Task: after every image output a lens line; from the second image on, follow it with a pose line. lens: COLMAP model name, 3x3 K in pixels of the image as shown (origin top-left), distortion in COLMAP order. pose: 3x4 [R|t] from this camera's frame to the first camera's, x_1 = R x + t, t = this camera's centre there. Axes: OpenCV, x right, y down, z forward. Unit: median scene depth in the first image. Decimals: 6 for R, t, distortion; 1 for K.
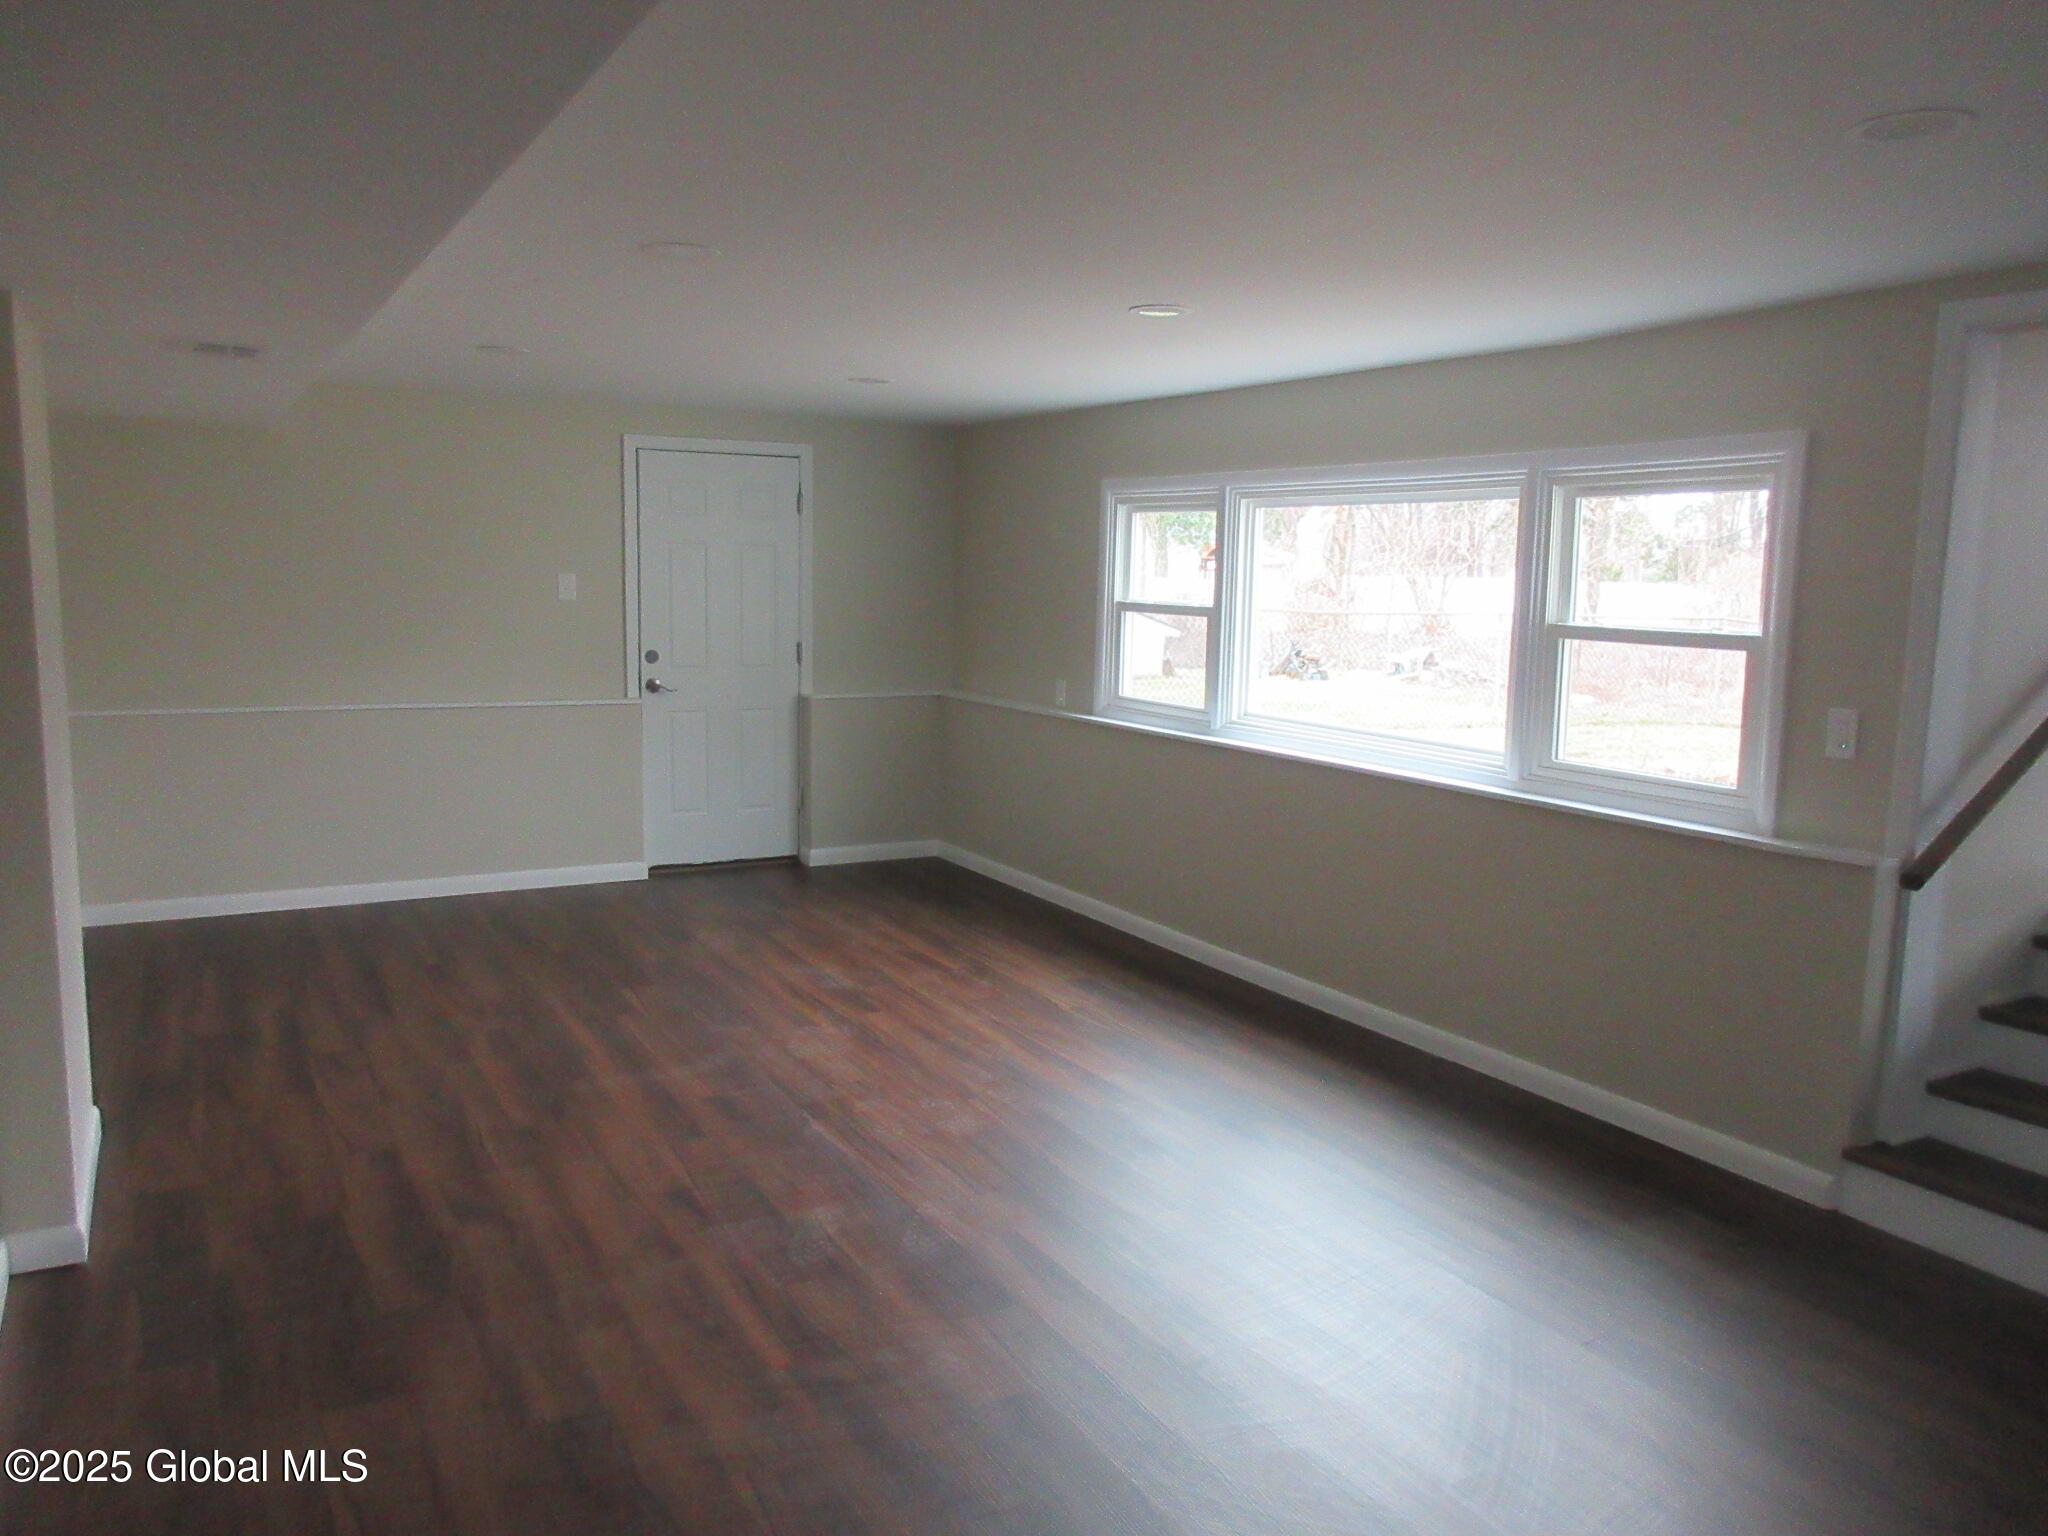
lens RADIAL K [[1522.7, 0, 1026.4], [0, 1522.7, 773.7], [0, 0, 1]] dist [0.004437, -0.003195]
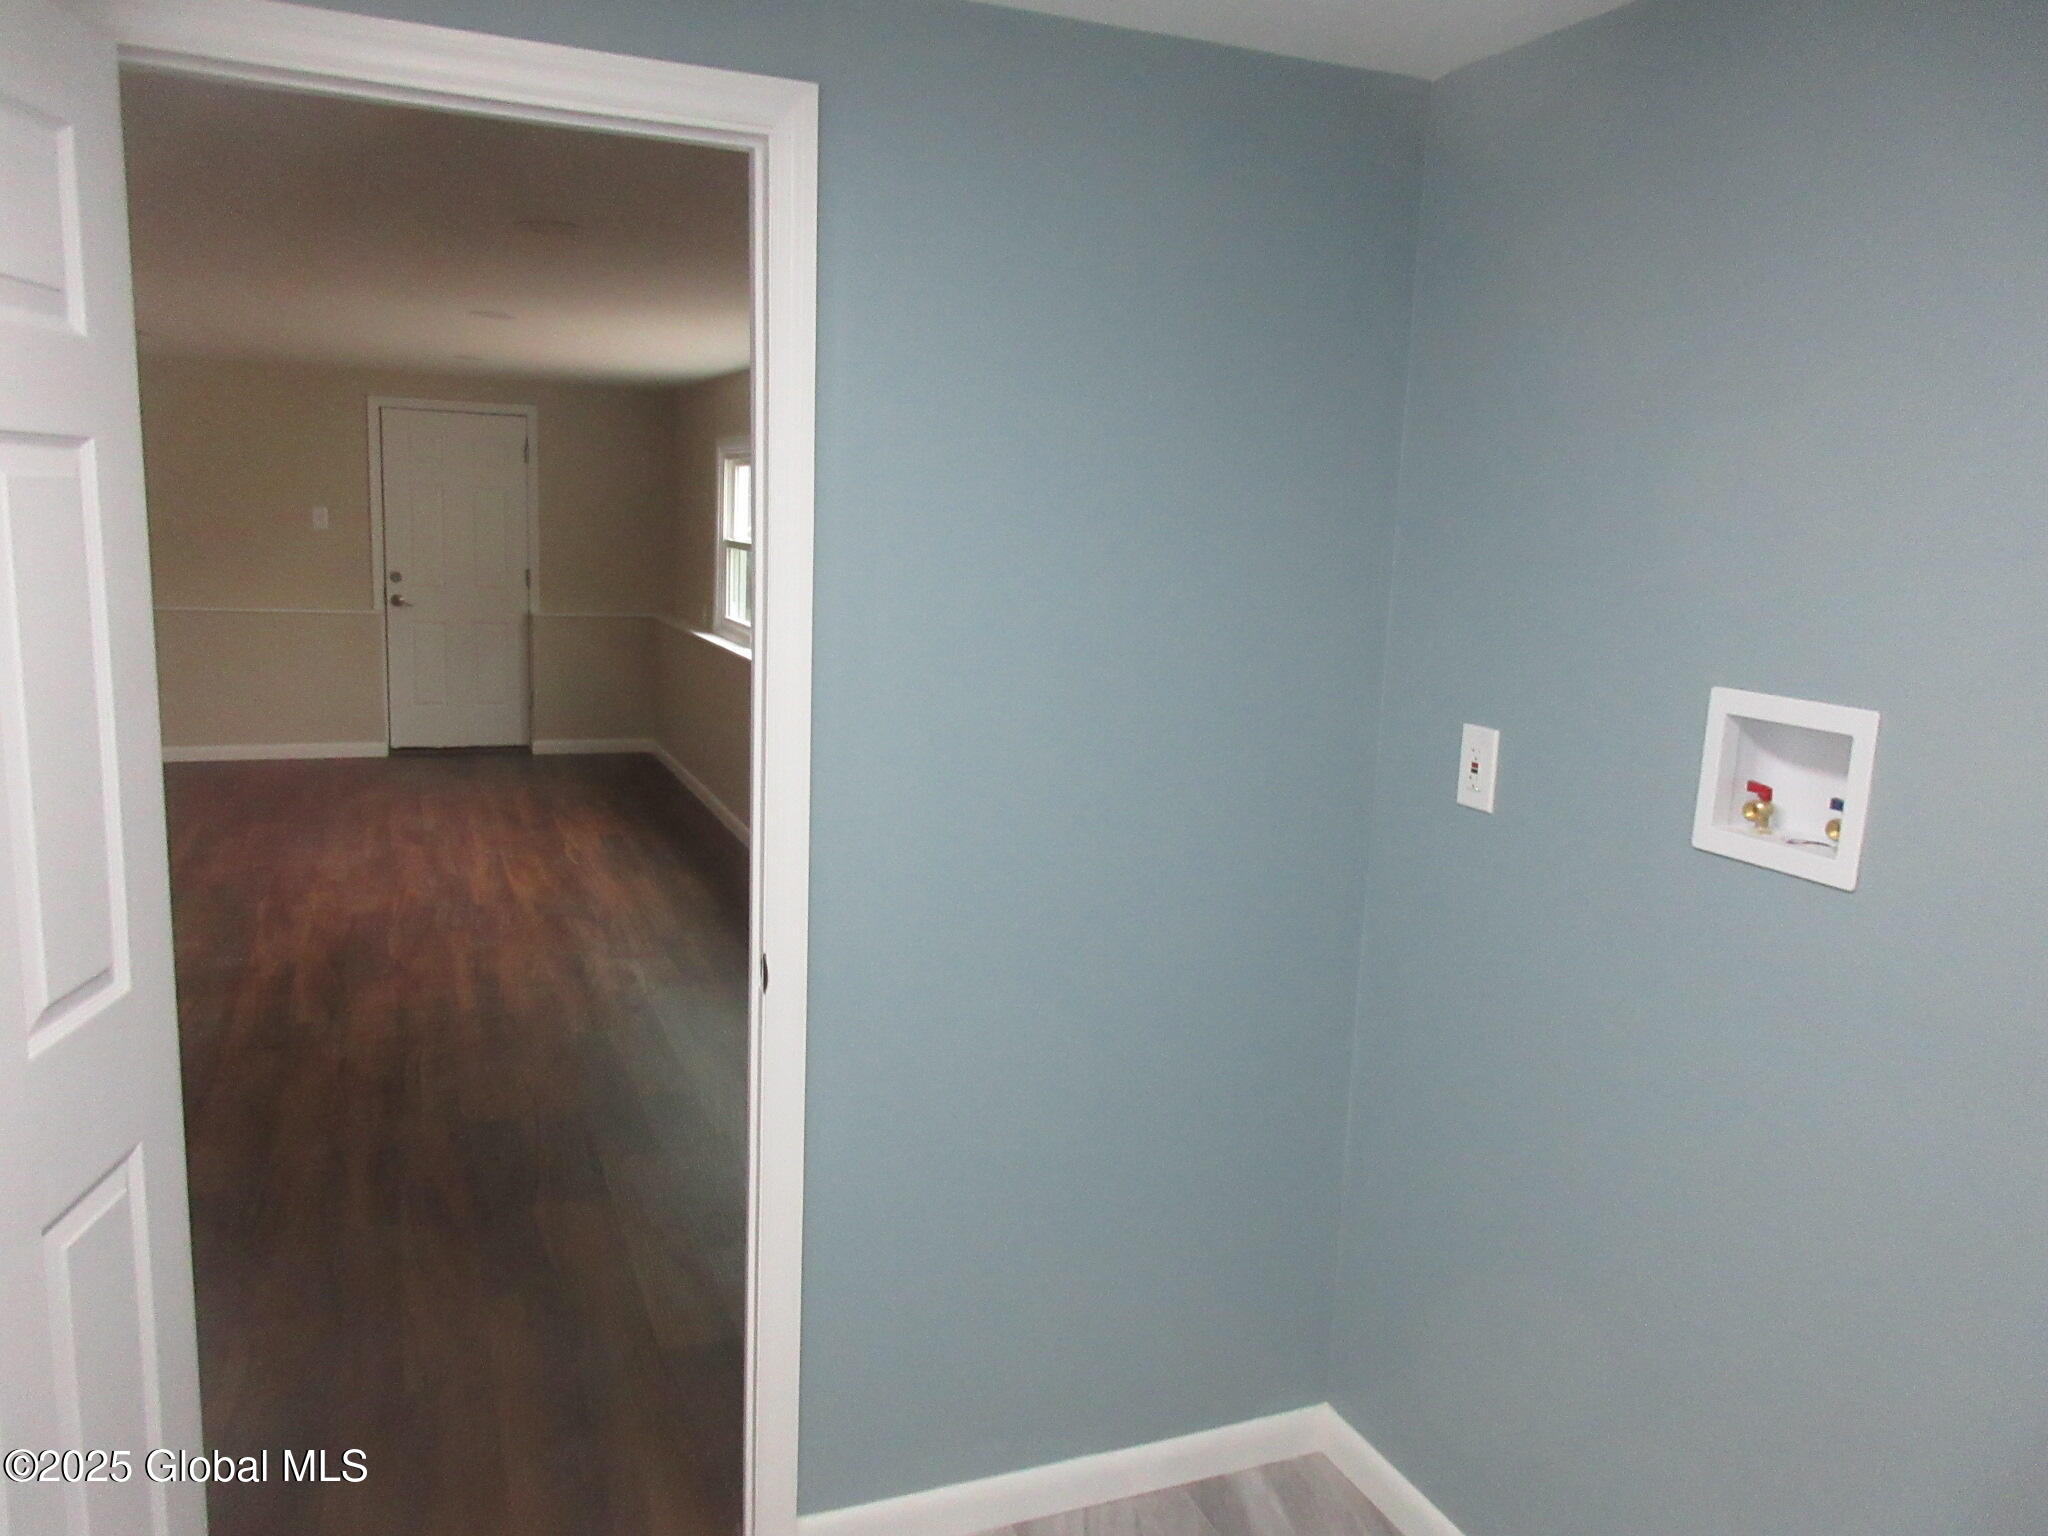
lens RADIAL K [[1522.7, 0, 1026.4], [0, 1522.7, 773.7], [0, 0, 1]] dist [0.004437, -0.003195]
pose [[0.992641, 0.040564, -0.114102, 0.409387], [-0.037163, 0.998804, 0.031783, 0.024266], [0.115254, -0.027308, 0.992961, -0.172426]]
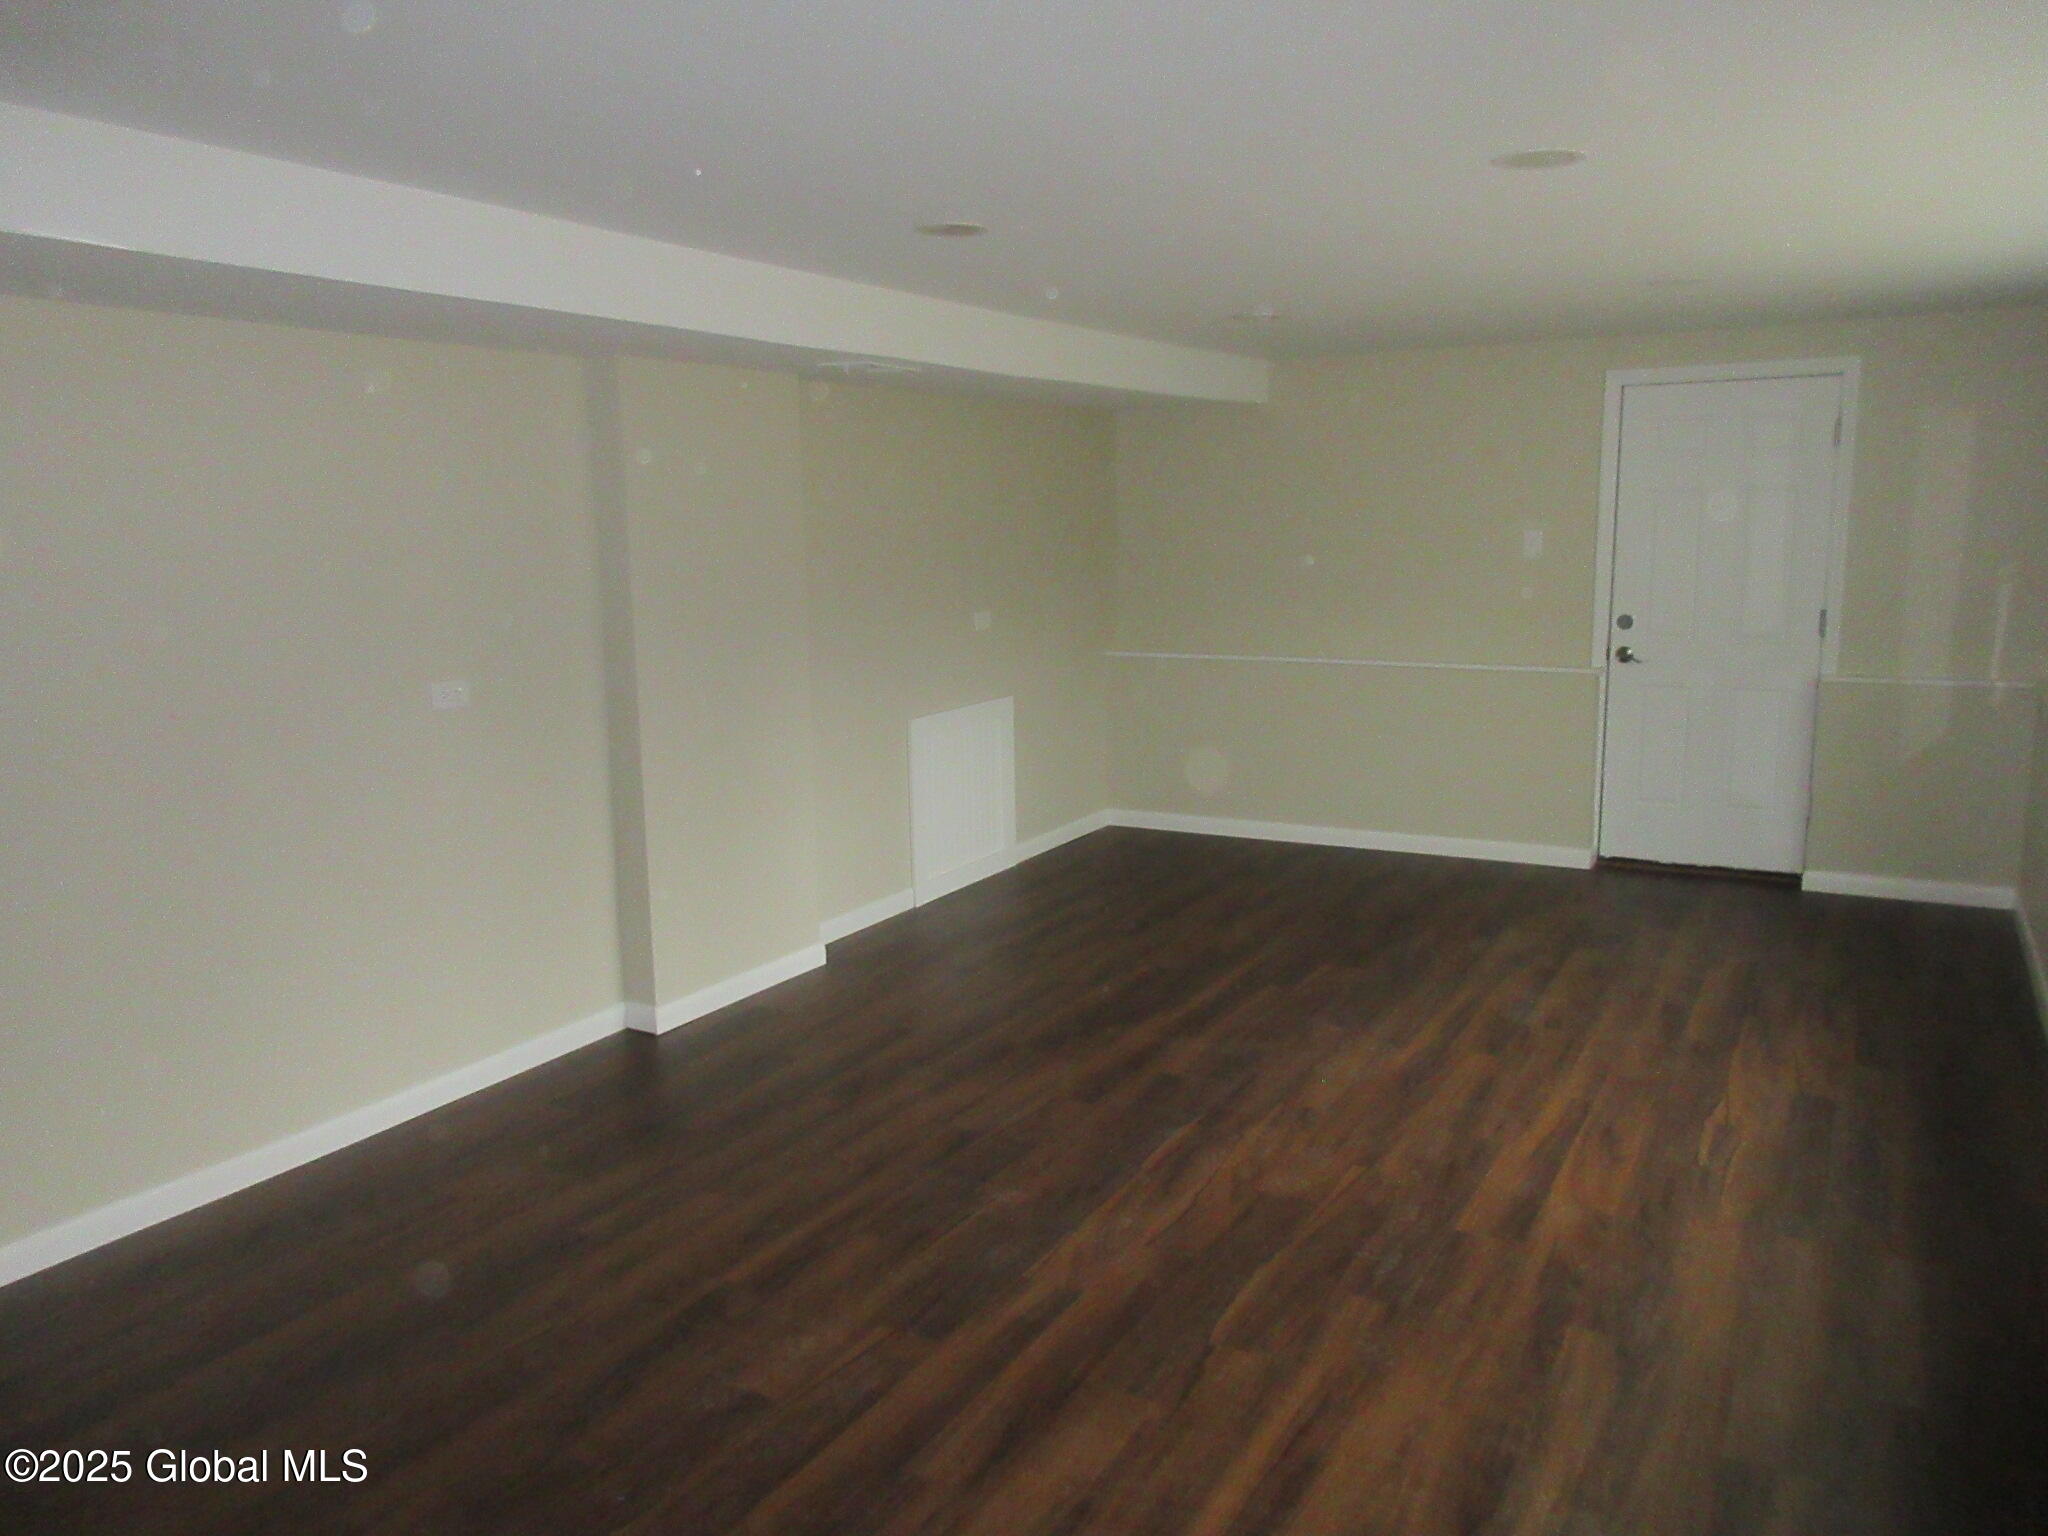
lens RADIAL K [[1522.7, 0, 1026.4], [0, 1522.7, 773.7], [0, 0, 1]] dist [0.004437, -0.003195]
pose [[0.518523, 0.116679, -0.847065, 0.333626], [-0.089145, 0.992624, 0.082160, -0.031143], [0.850404, 0.032910, 0.525100, 0.243212]]
